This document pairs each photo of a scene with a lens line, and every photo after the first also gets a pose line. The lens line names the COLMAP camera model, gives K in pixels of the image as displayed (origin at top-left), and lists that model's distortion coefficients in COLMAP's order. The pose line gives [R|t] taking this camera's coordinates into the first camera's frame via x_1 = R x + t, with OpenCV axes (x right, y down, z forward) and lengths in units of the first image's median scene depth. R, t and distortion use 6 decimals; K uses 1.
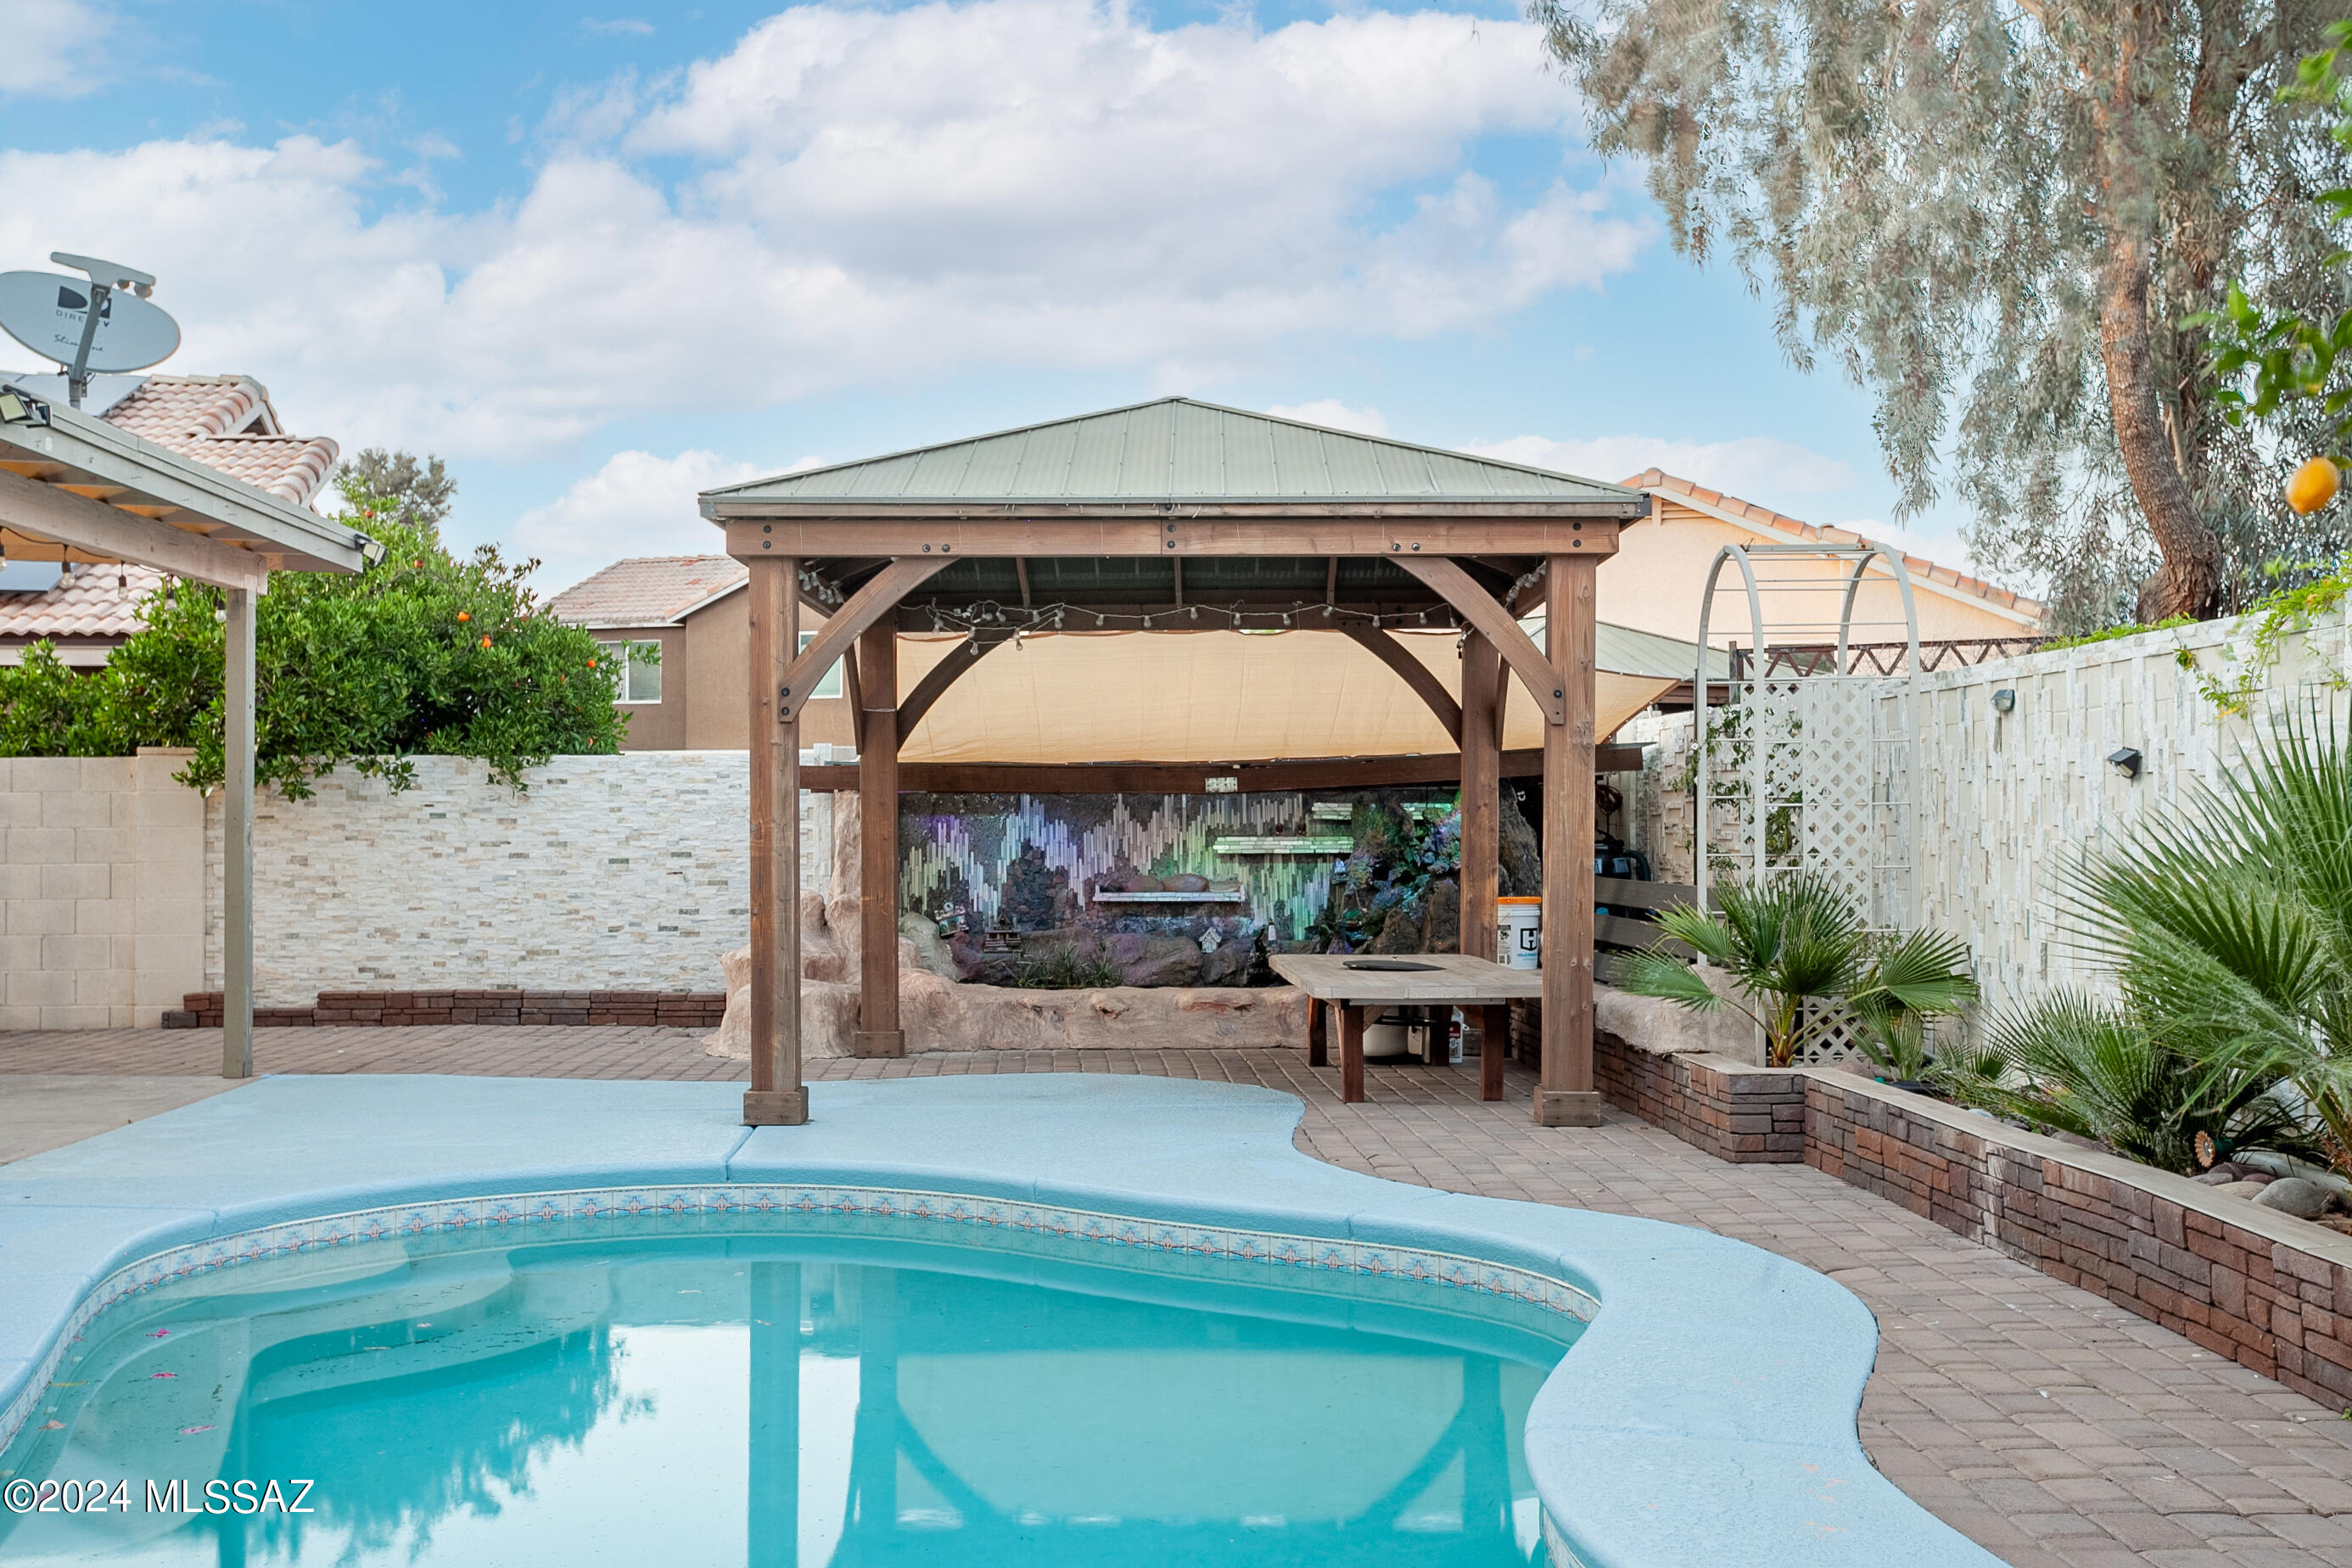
lens RADIAL K [[2463.7, 0, 1160.7], [0, 2463.7, 778.0], [0, 0, 1]] dist [0.002898, 0.016449]
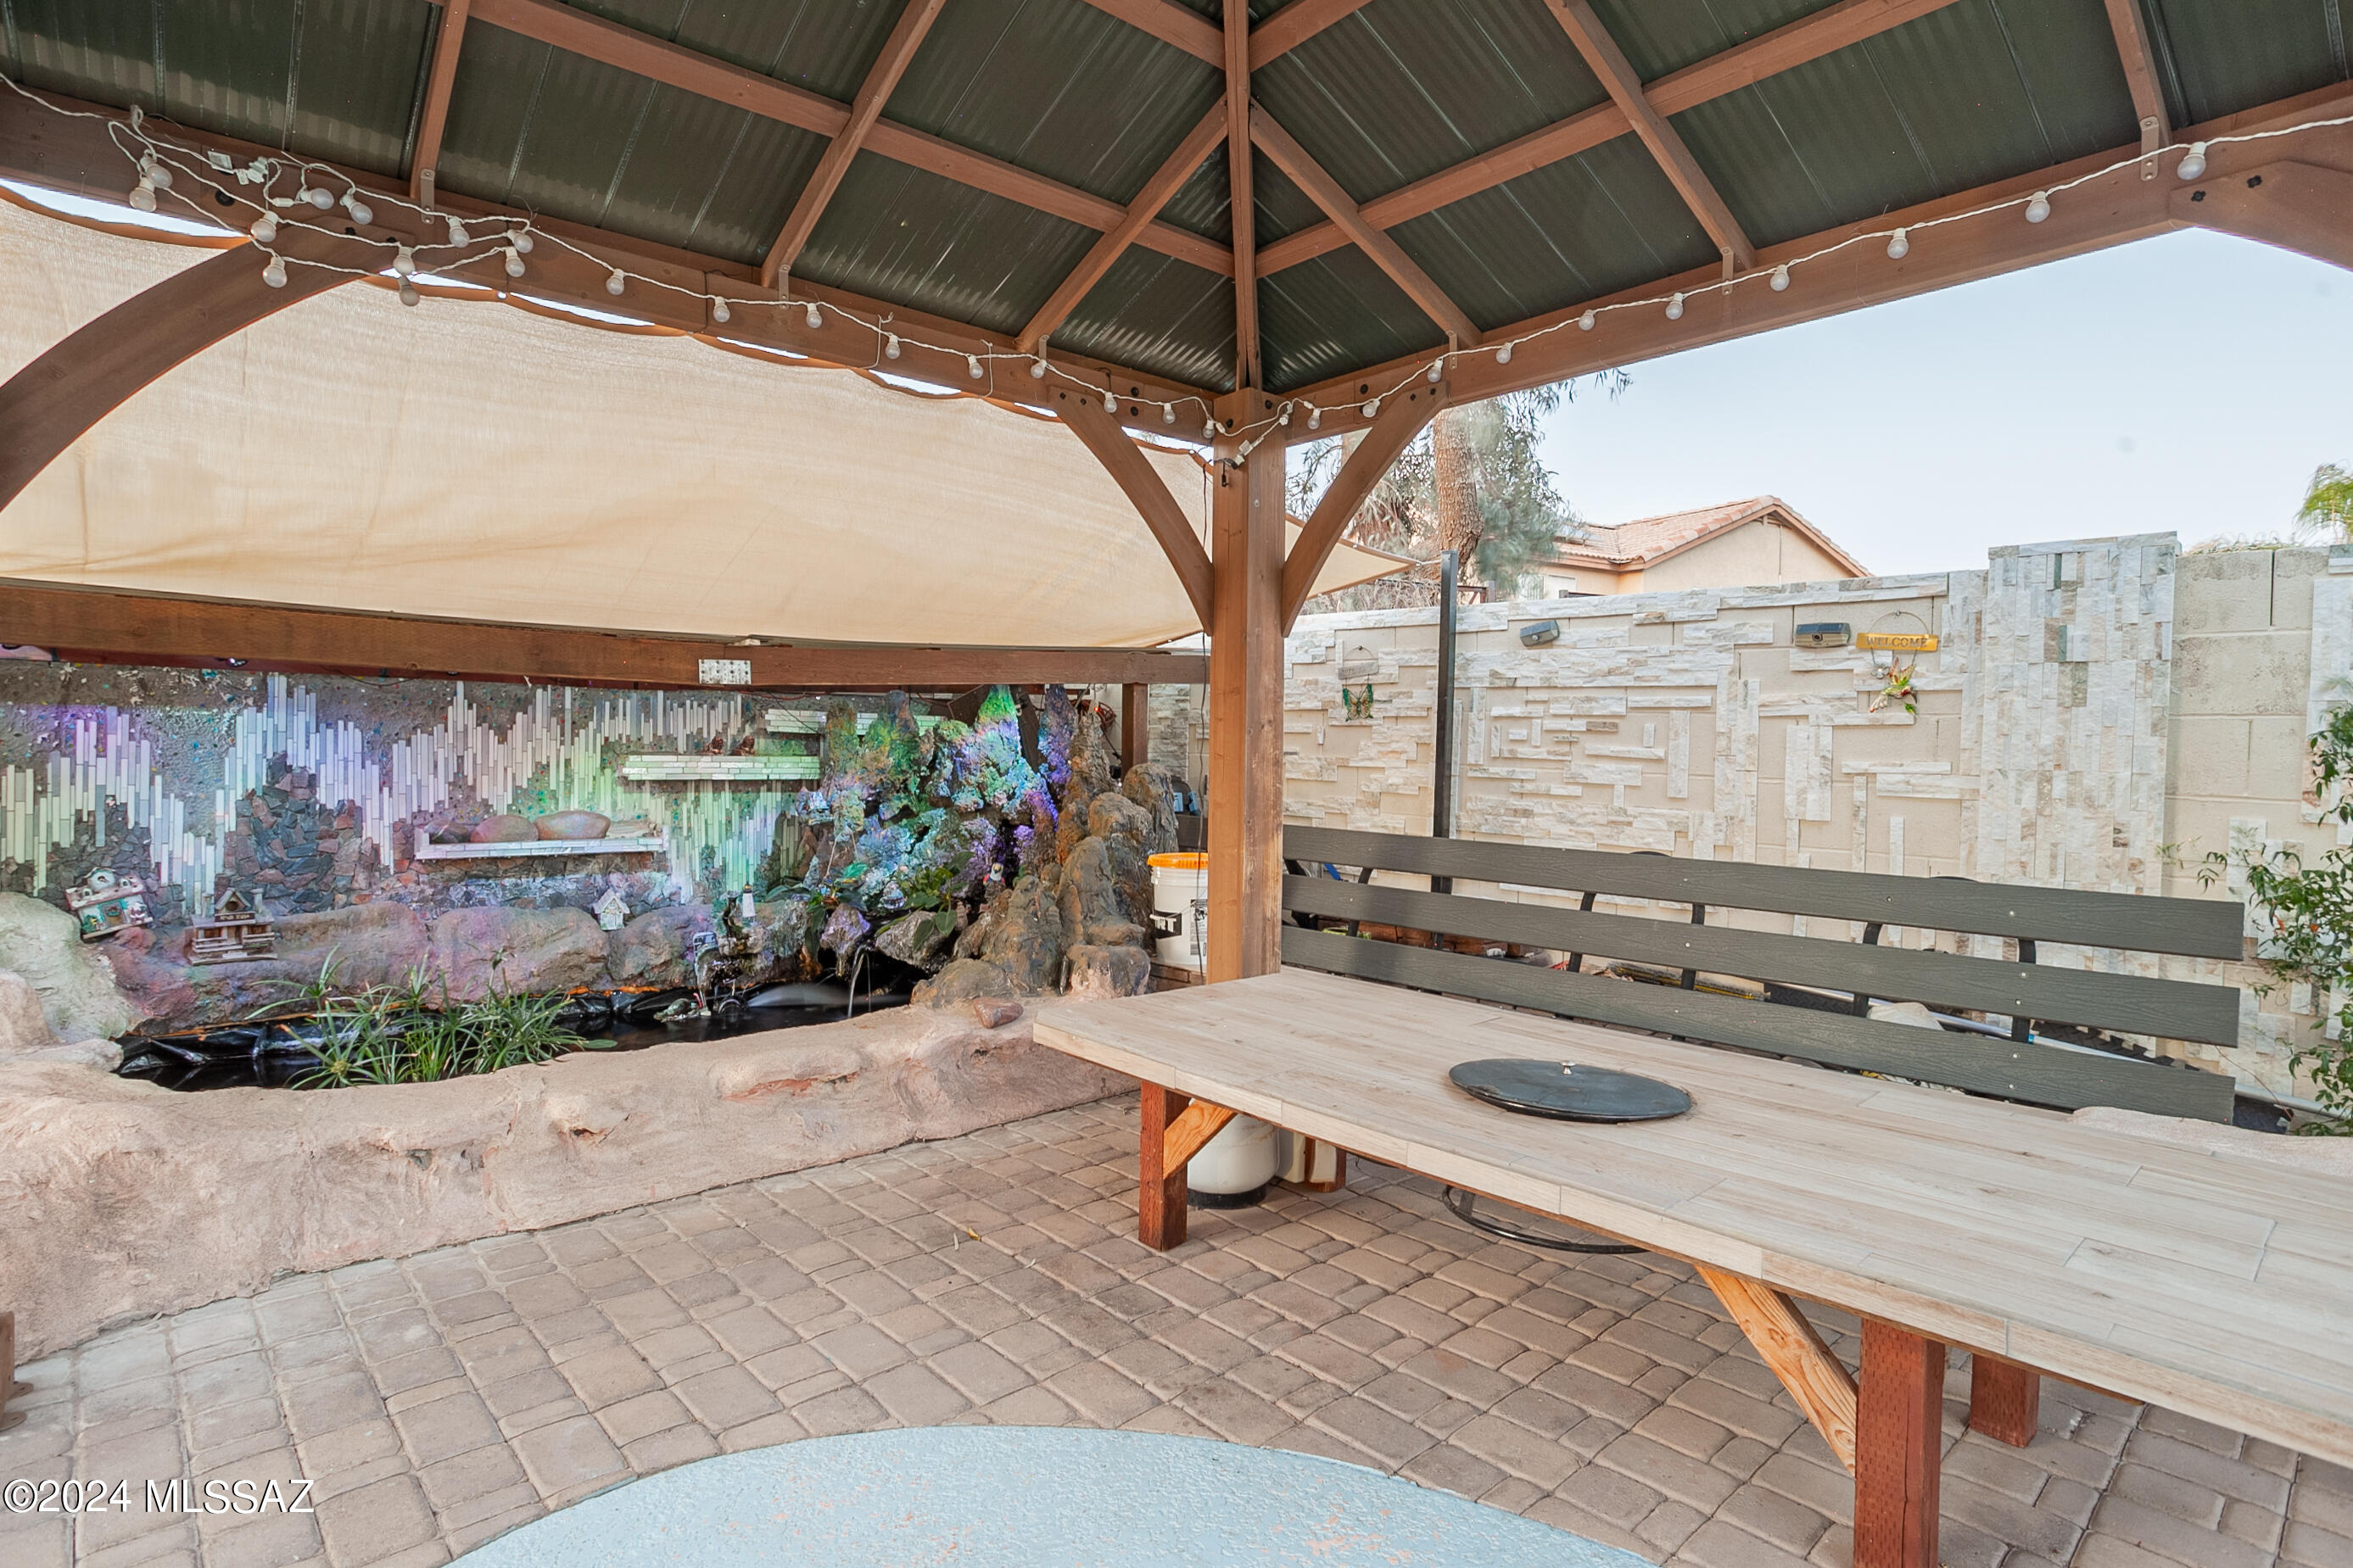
lens RADIAL K [[1217.8, 0, 1159.3], [0, 1217.8, 760.8], [0, 0, 1]] dist [-0.065359, 0.033202]
pose [[0.766405, 0.011219, 0.642259, -0.075239], [-0.038084, 0.998882, 0.027997, 0.011076], [-0.641227, -0.045917, 0.765976, 0.662923]]
